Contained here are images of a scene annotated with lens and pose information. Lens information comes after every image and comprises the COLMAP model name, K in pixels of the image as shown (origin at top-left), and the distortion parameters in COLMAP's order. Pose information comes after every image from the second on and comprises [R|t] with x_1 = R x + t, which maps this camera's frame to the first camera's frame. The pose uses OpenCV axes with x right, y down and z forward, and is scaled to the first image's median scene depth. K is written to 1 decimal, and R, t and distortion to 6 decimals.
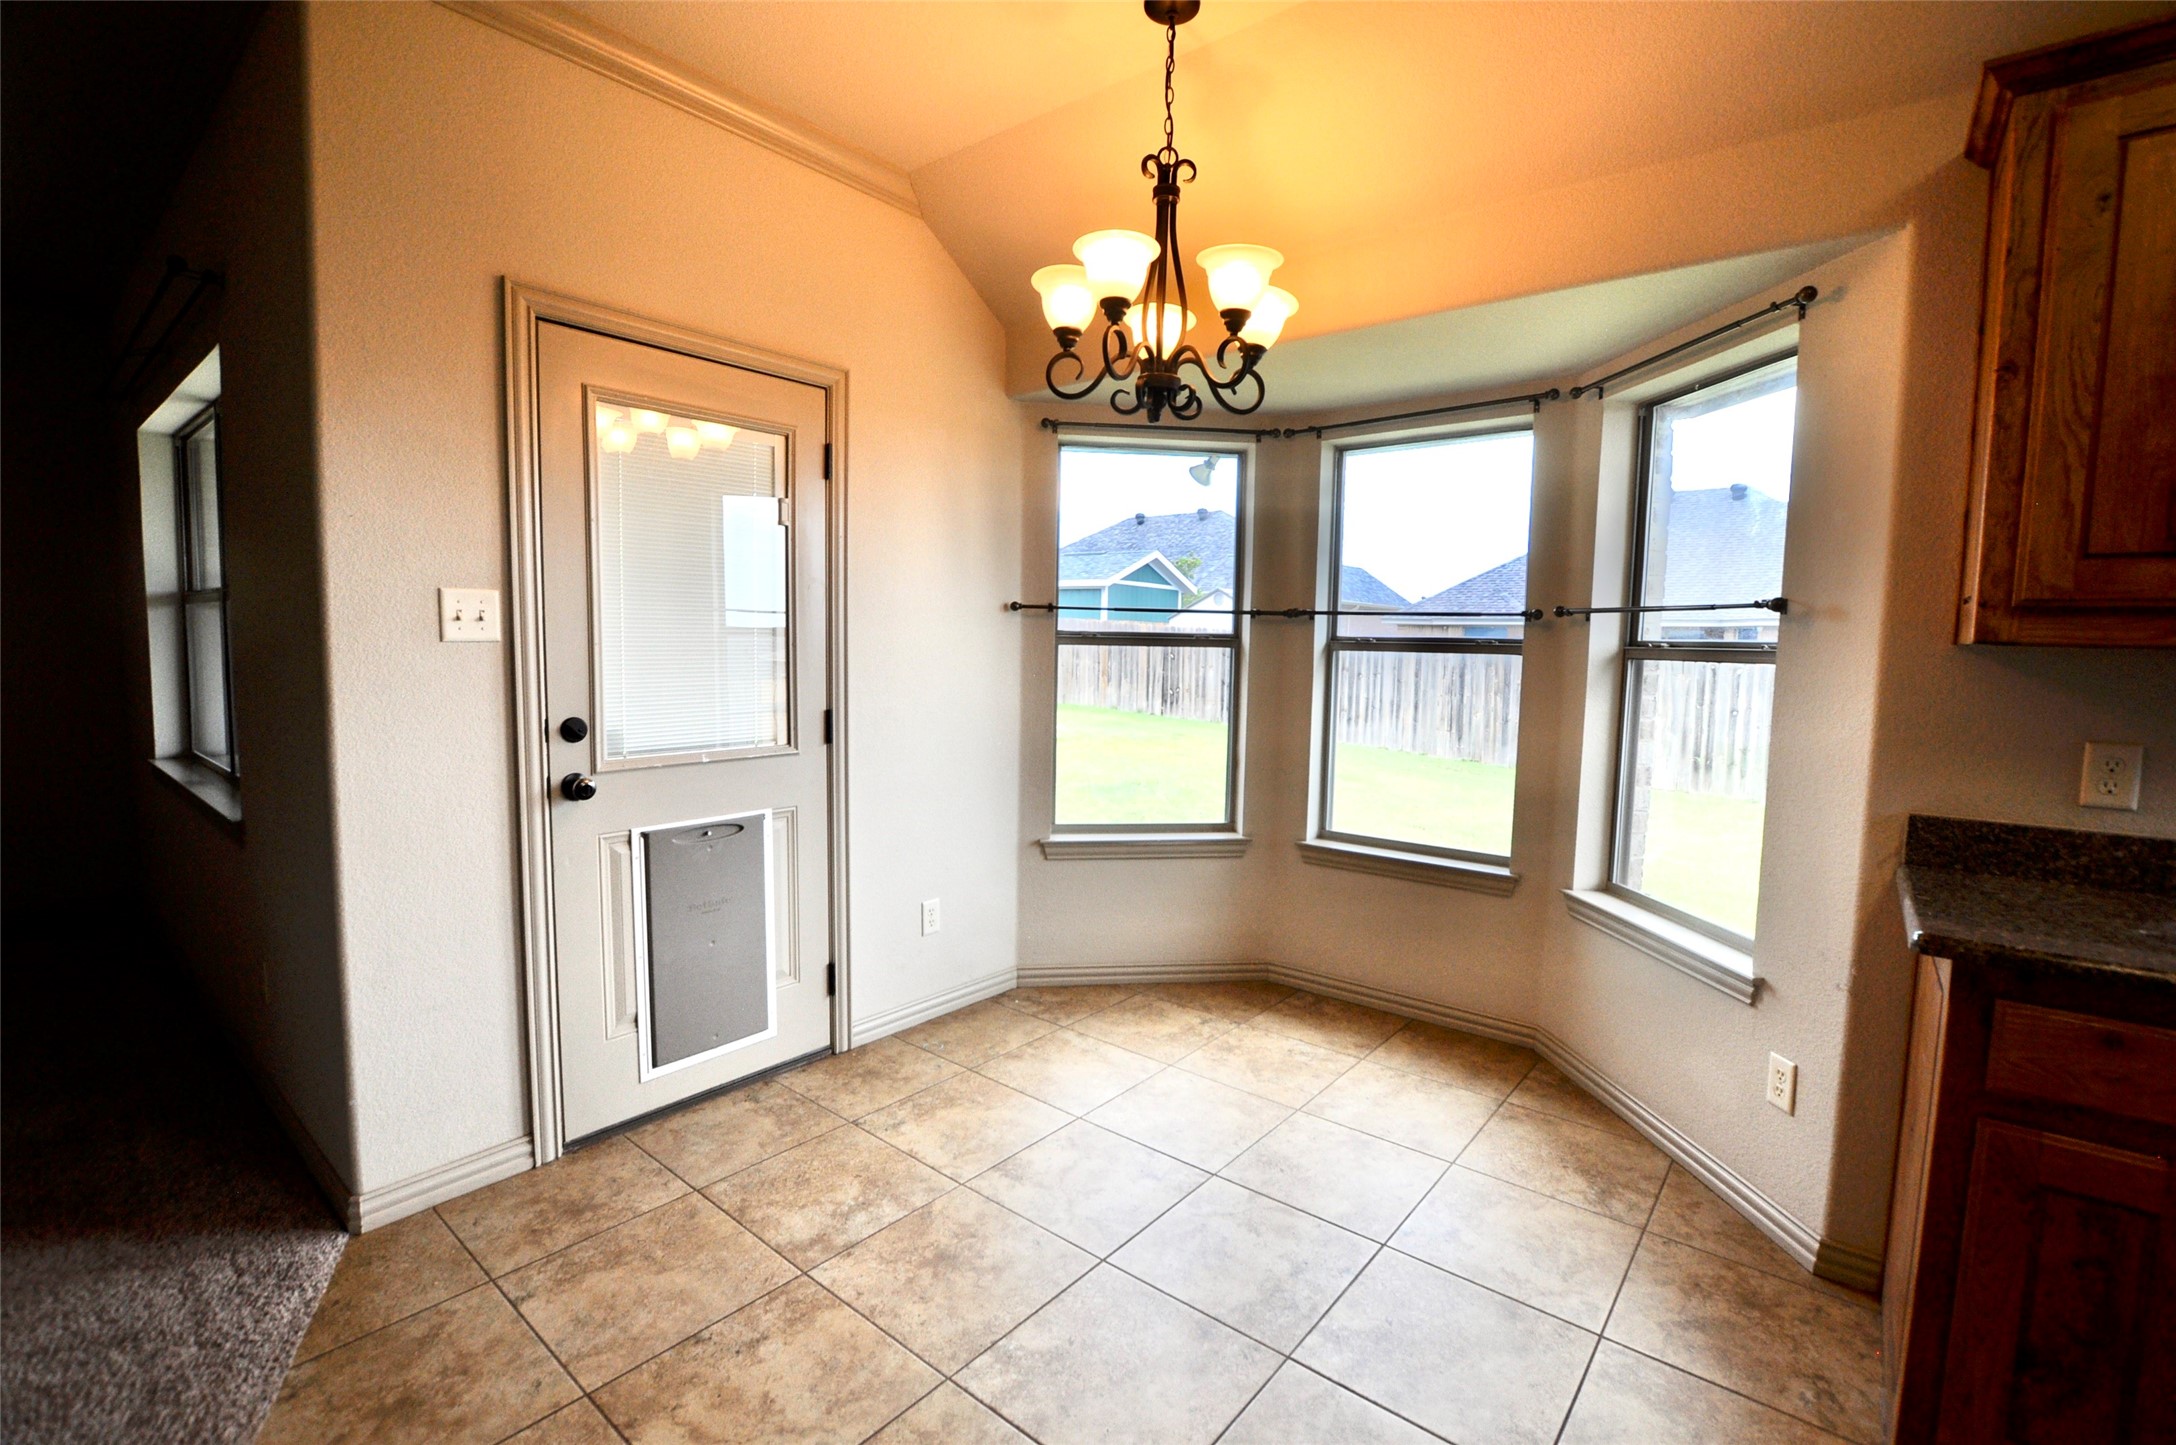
lens RADIAL K [[962.6, 0, 1084.0], [0, 962.6, 732.2], [0, 0, 1]] dist [-0.029543, 0.001512]
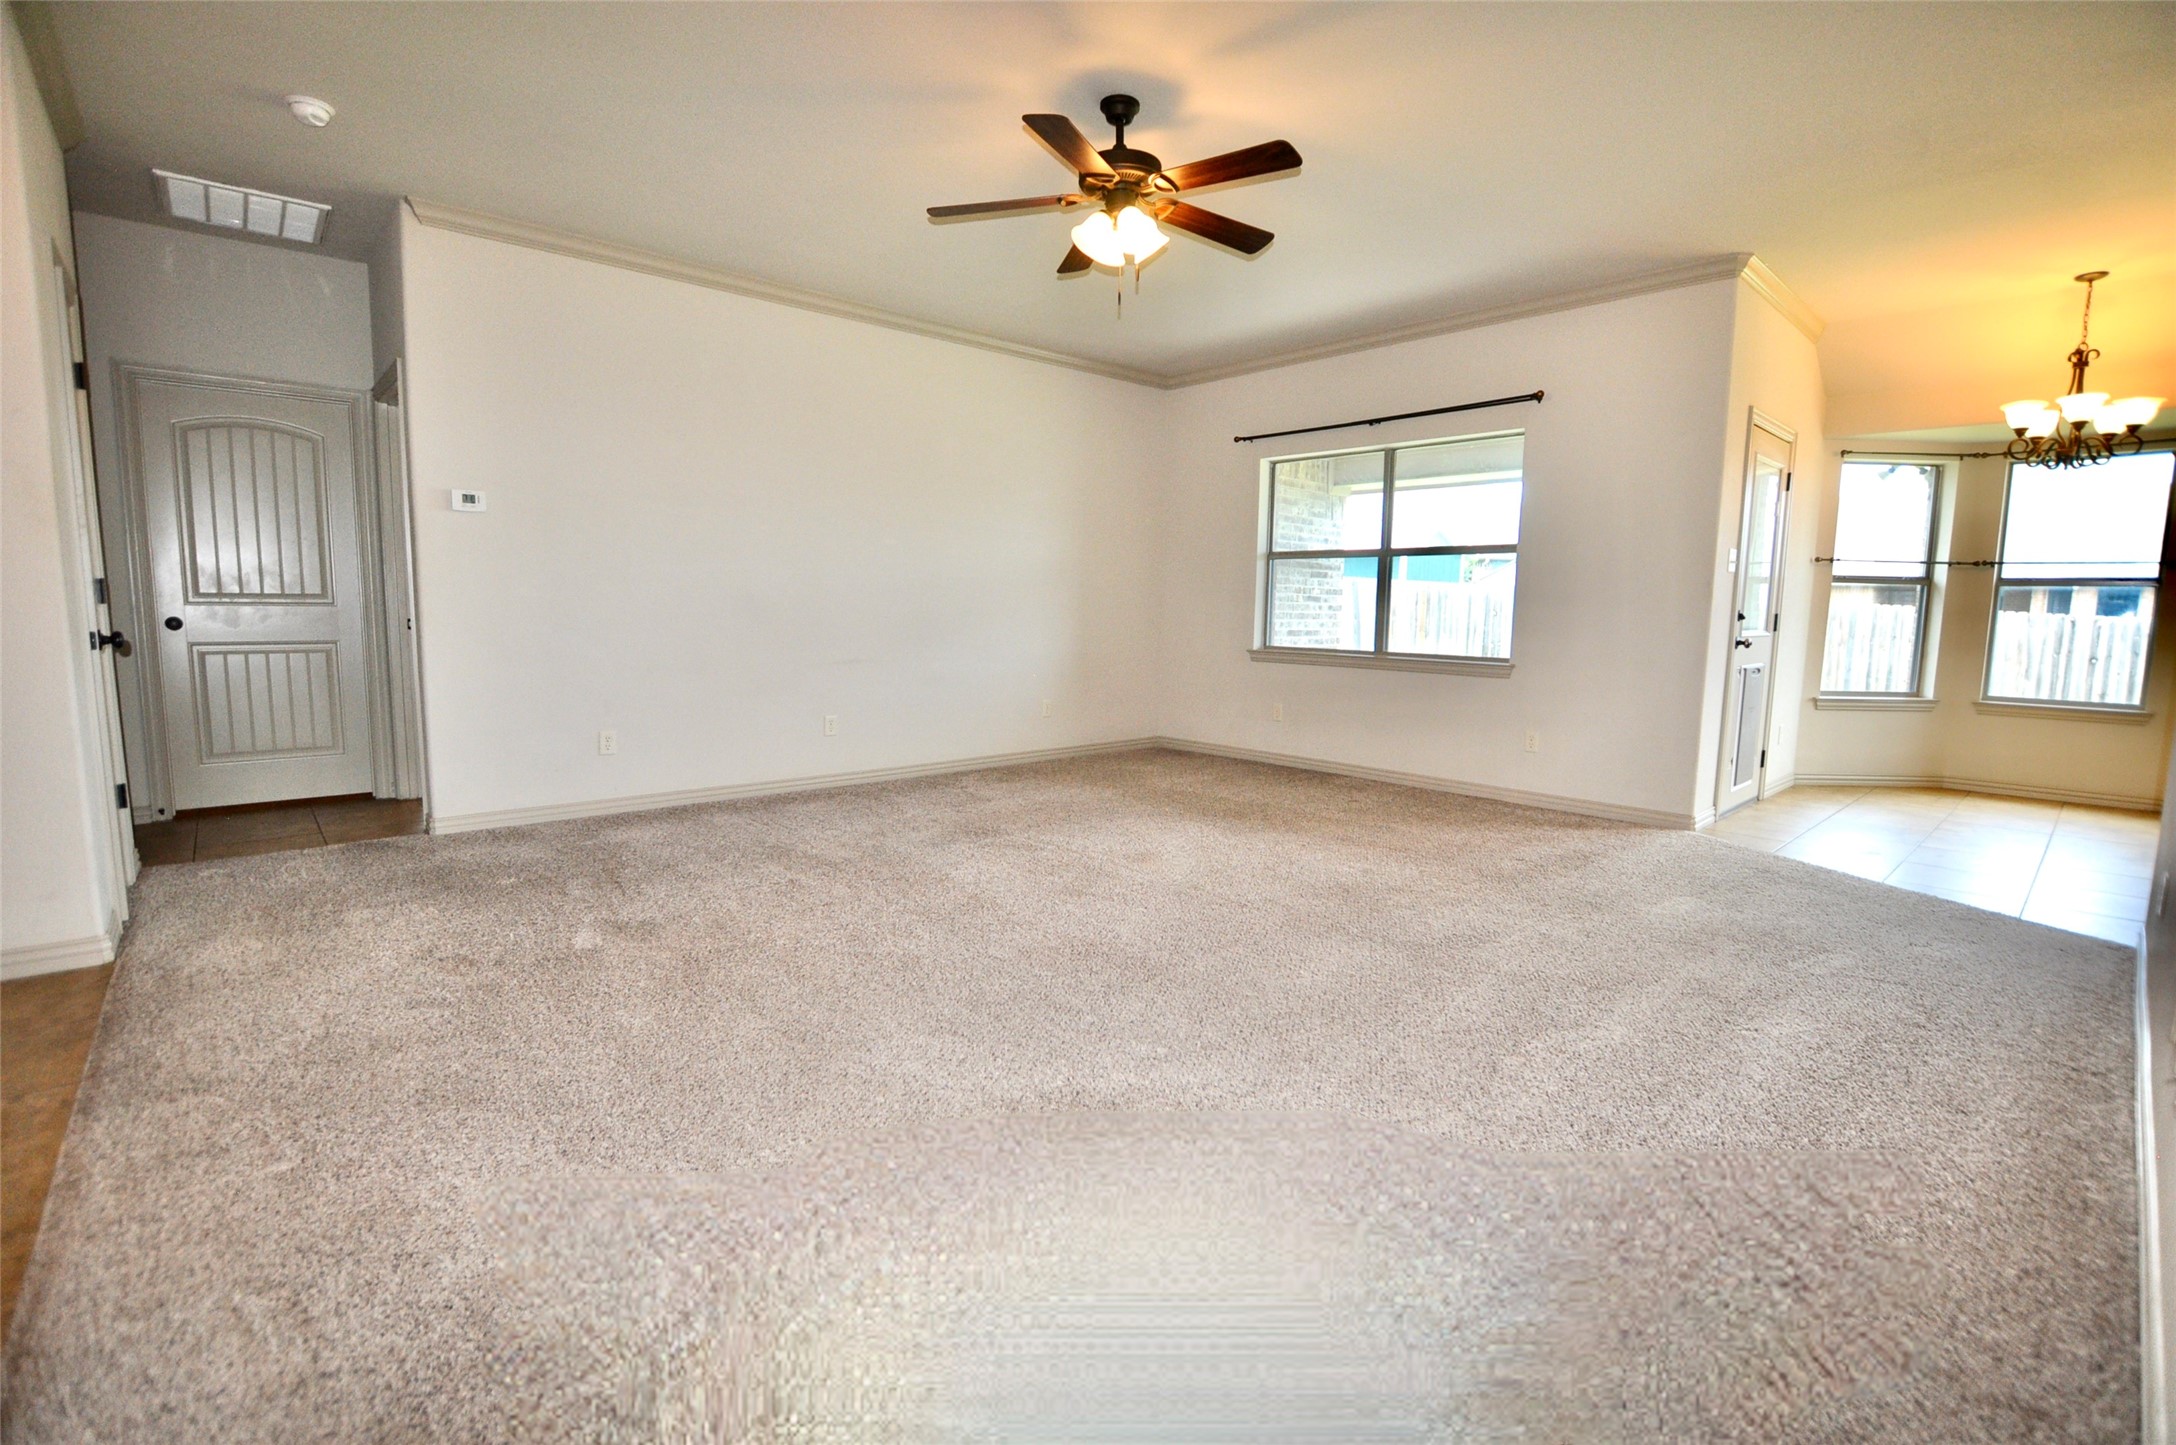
lens RADIAL K [[962.6, 0, 1090.2], [0, 962.6, 725.0], [0, 0, 1]] dist [-0.029543, 0.001512]
pose [[0.989335, 0.013681, -0.145013, -1.036186], [-0.010053, 0.999619, 0.025724, 0.126354], [0.145310, -0.023992, 0.989095, -0.813254]]
